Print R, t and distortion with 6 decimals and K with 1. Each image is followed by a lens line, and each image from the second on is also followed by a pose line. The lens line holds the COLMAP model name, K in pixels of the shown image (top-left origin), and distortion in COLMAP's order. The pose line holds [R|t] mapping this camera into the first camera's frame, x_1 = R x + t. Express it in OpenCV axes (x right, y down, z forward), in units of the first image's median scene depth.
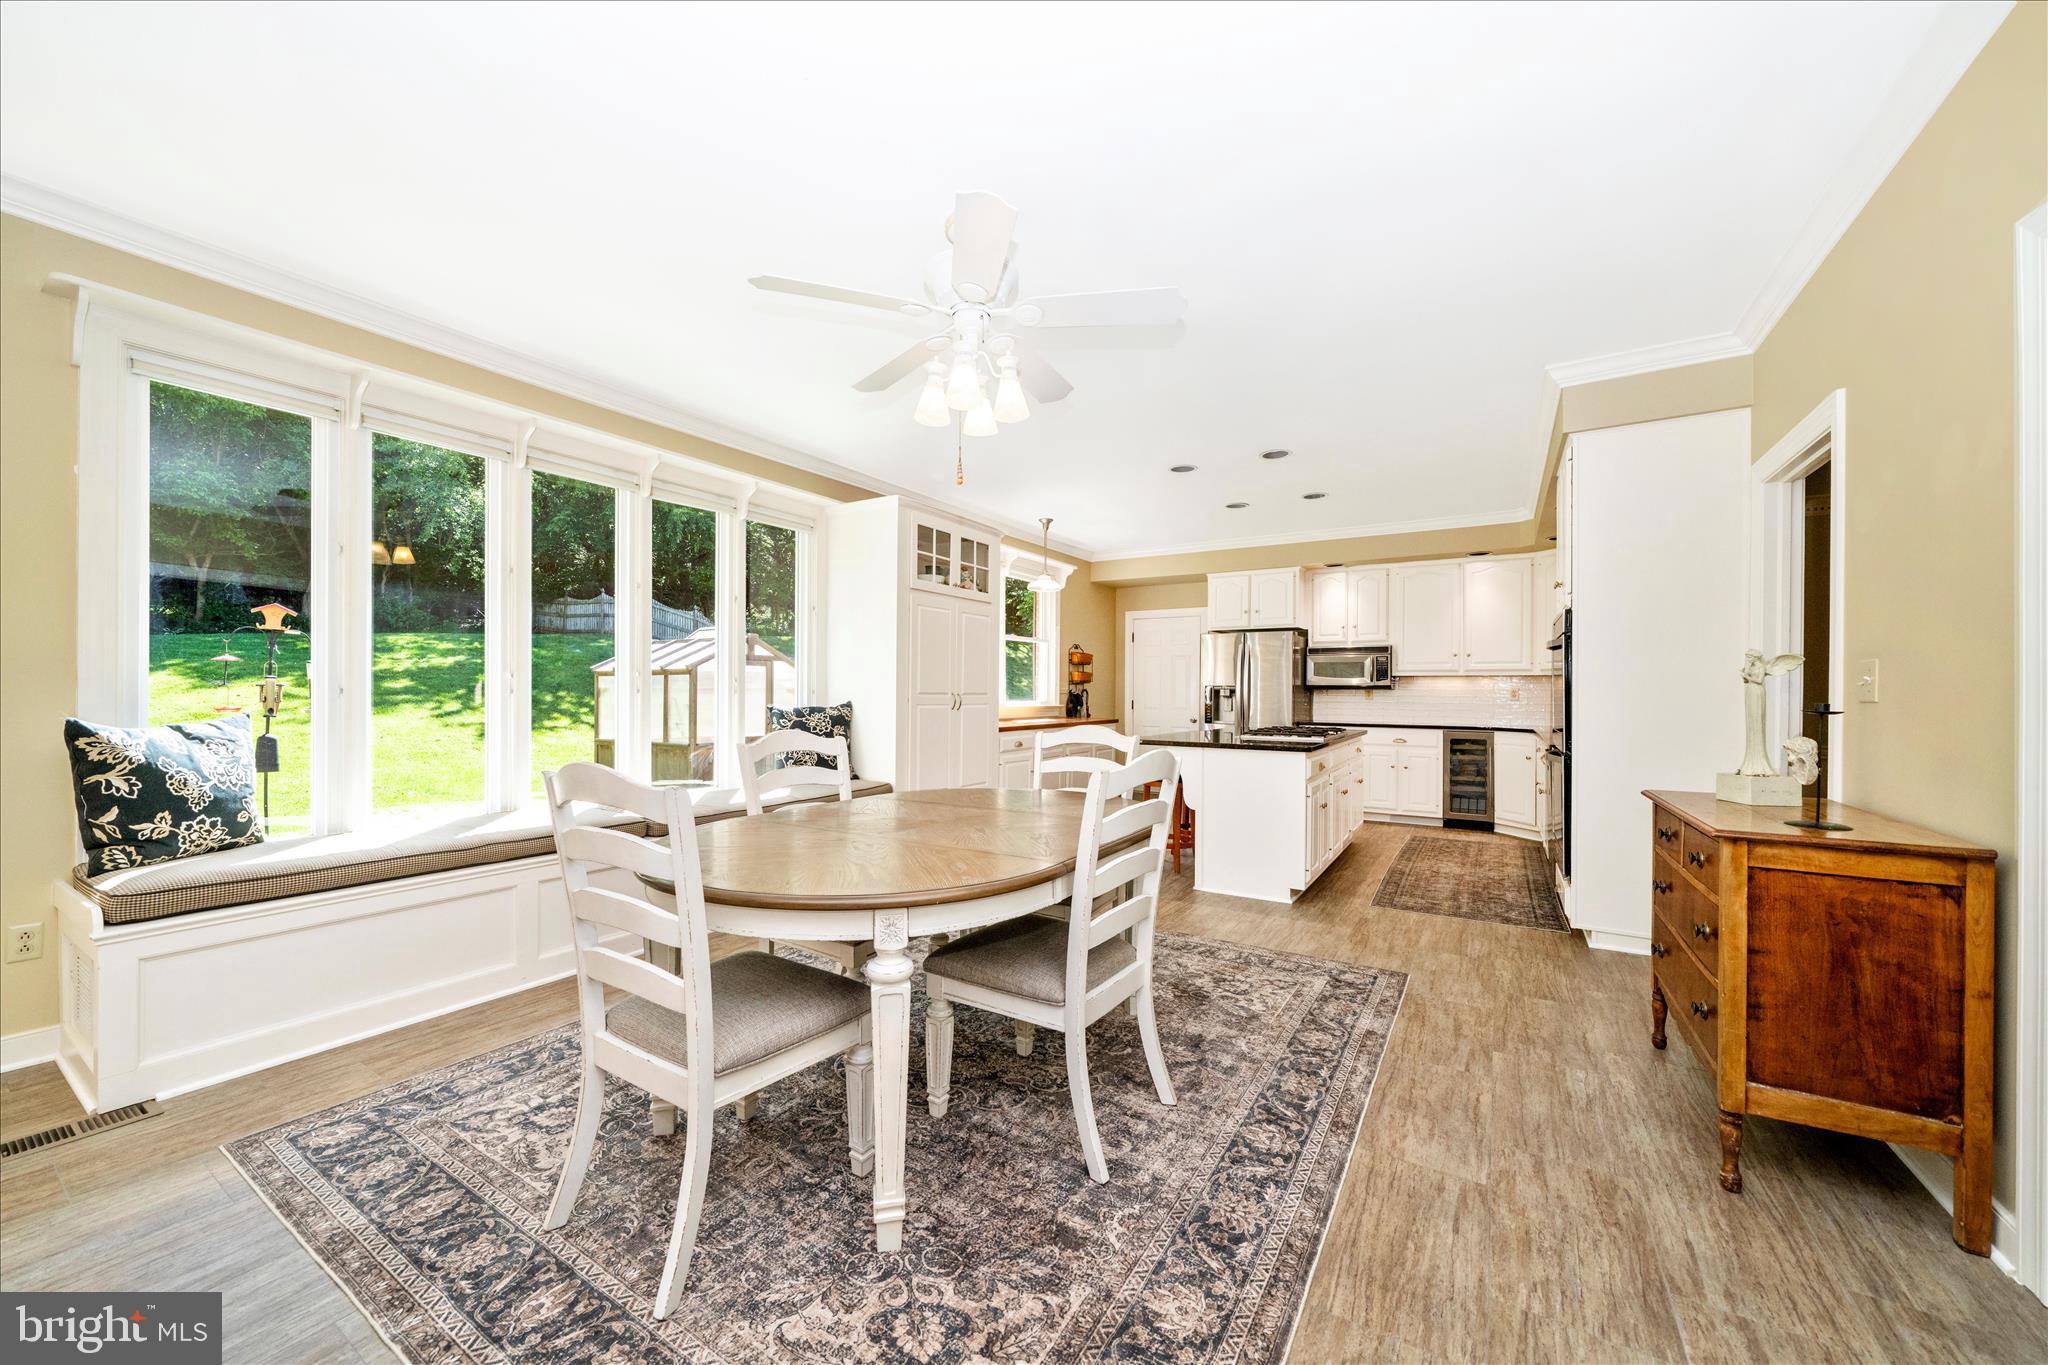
lens RADIAL K [[756.4, 0, 1022.0], [0, 756.4, 665.8], [0, 0, 1]] dist [-0.001409, -0.000049]
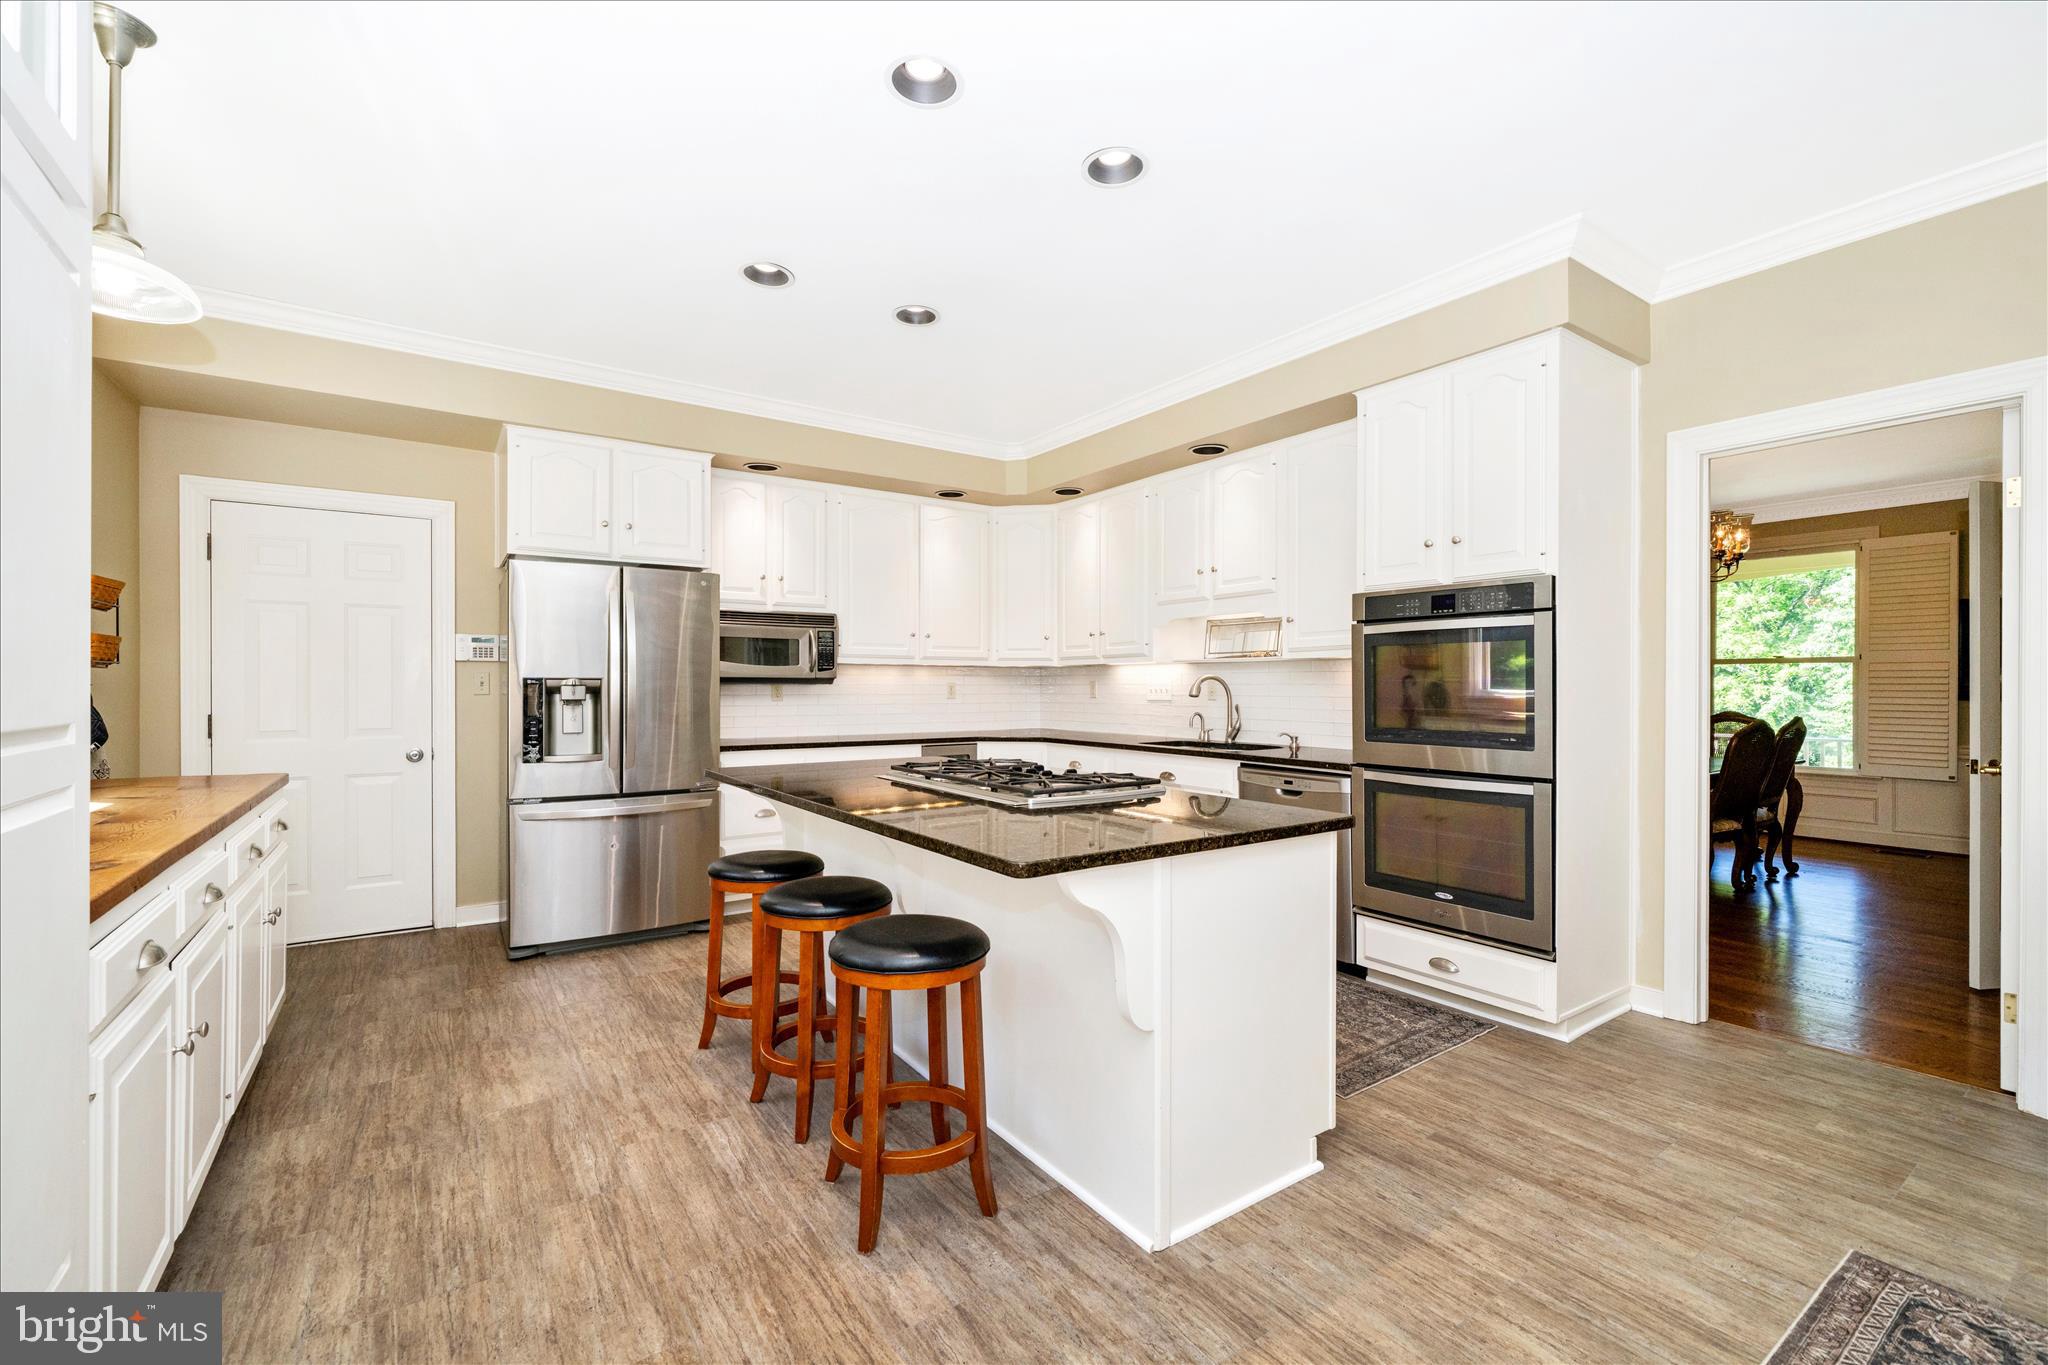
lens RADIAL K [[863.5, 0, 1024.0], [0, 863.5, 682.5], [0, 0, 1]] dist [0.000602, 0.000064]
pose [[0.395874, -0.002436, 0.918301, -0.113744], [-0.029908, 0.999432, 0.015545, 0.014370], [-0.917818, -0.033619, 0.395577, 0.598746]]
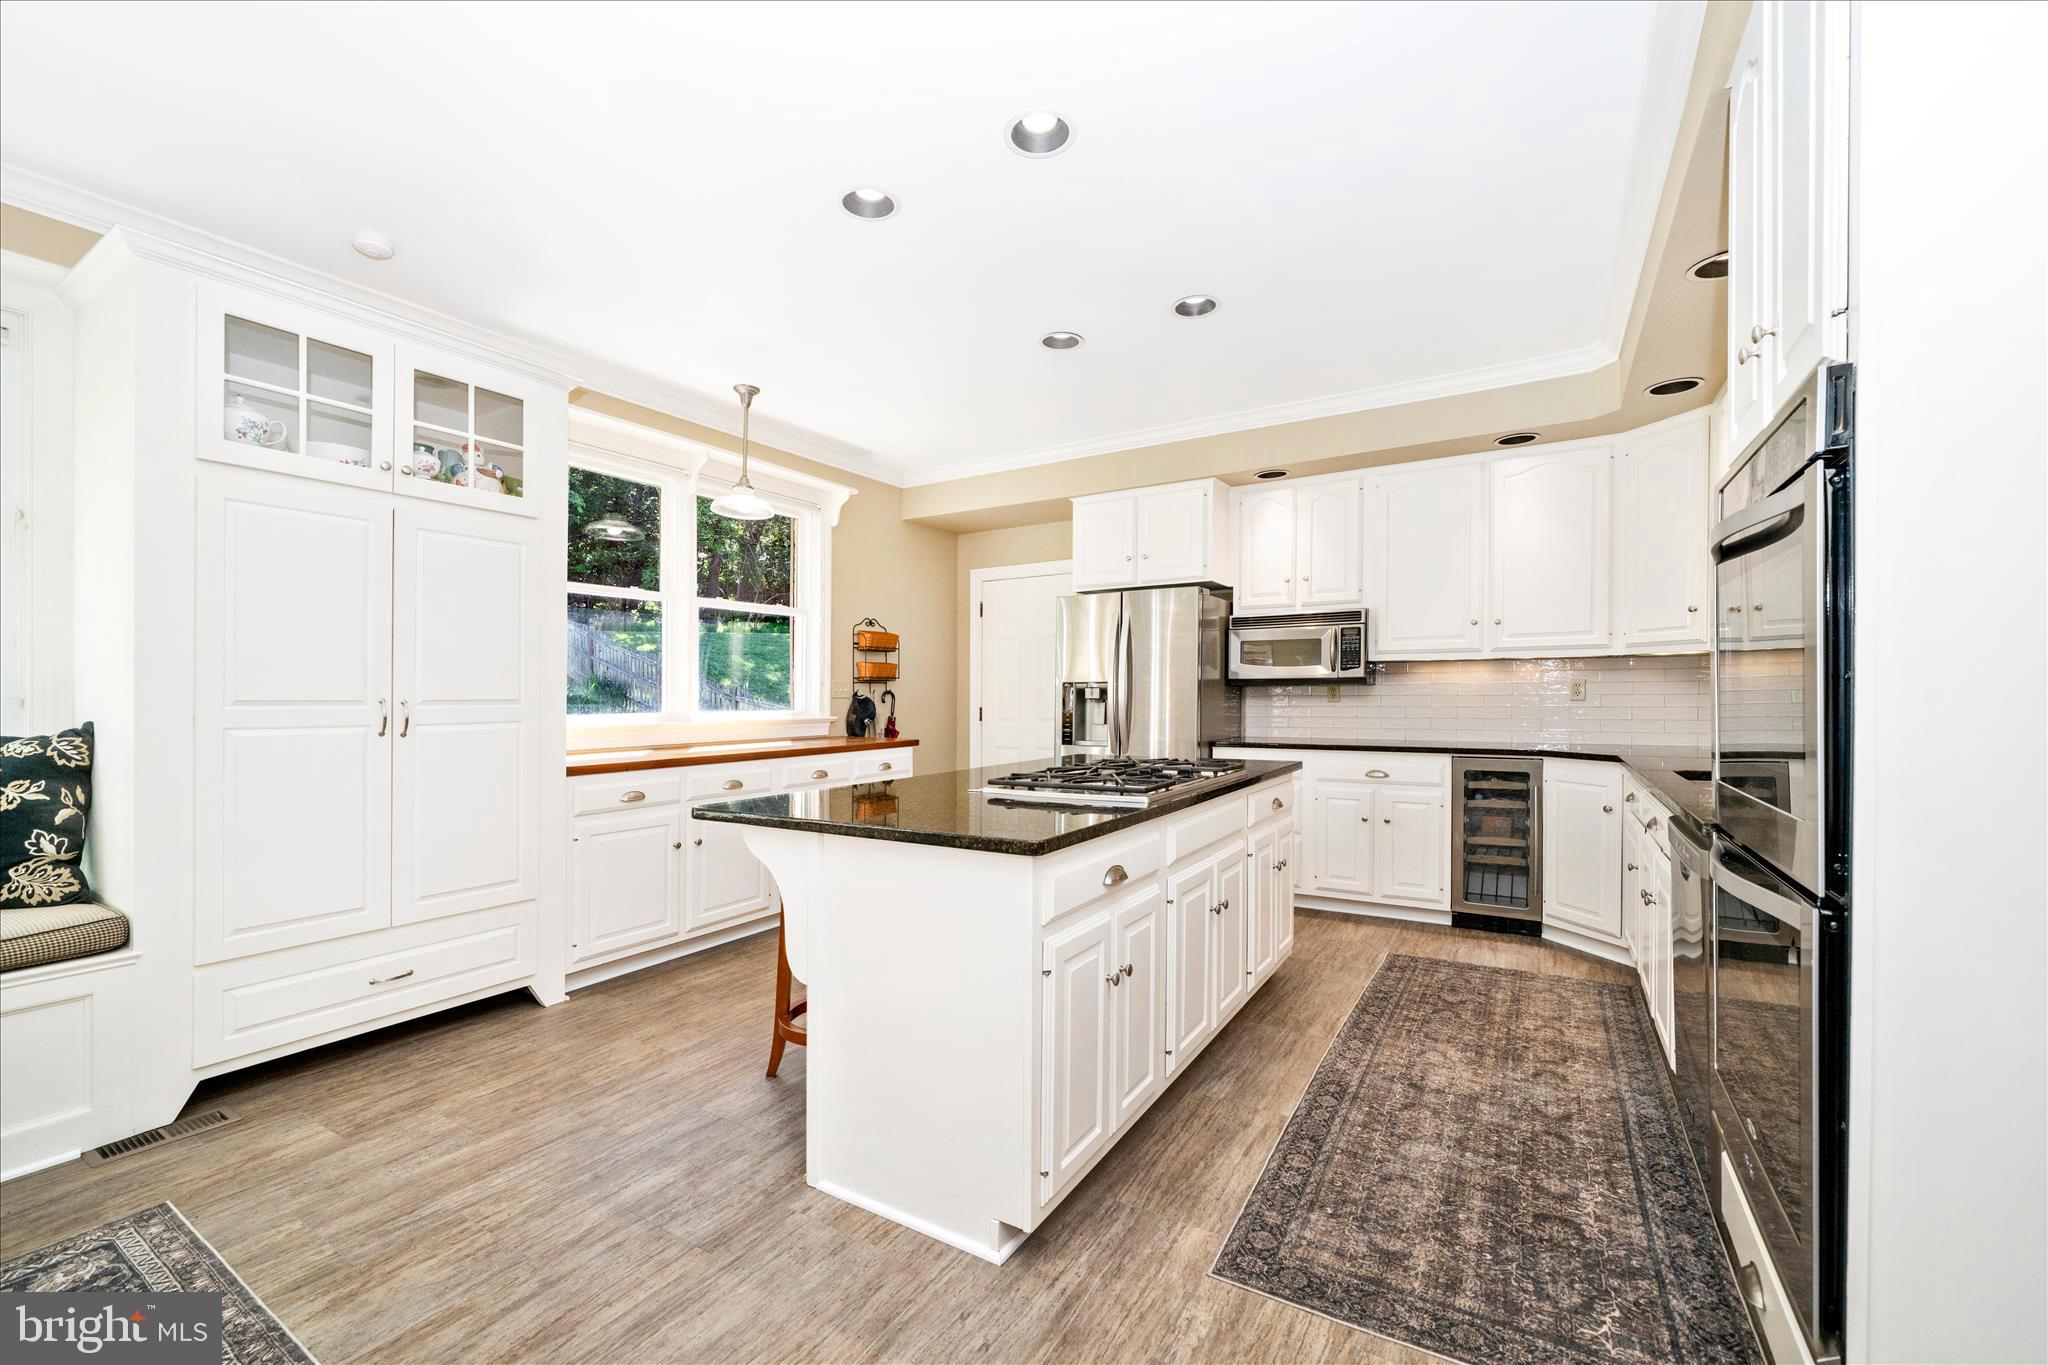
lens RADIAL K [[841.0, 0, 1019.9], [0, 841.0, 687.9], [0, 0, 1]] dist [0.000164, 0.000071]
pose [[0.999896, -0.012235, 0.007573, 0.226233], [0.012041, 0.999612, 0.025109, 0.015182], [-0.007877, -0.025015, 0.999656, 0.369853]]
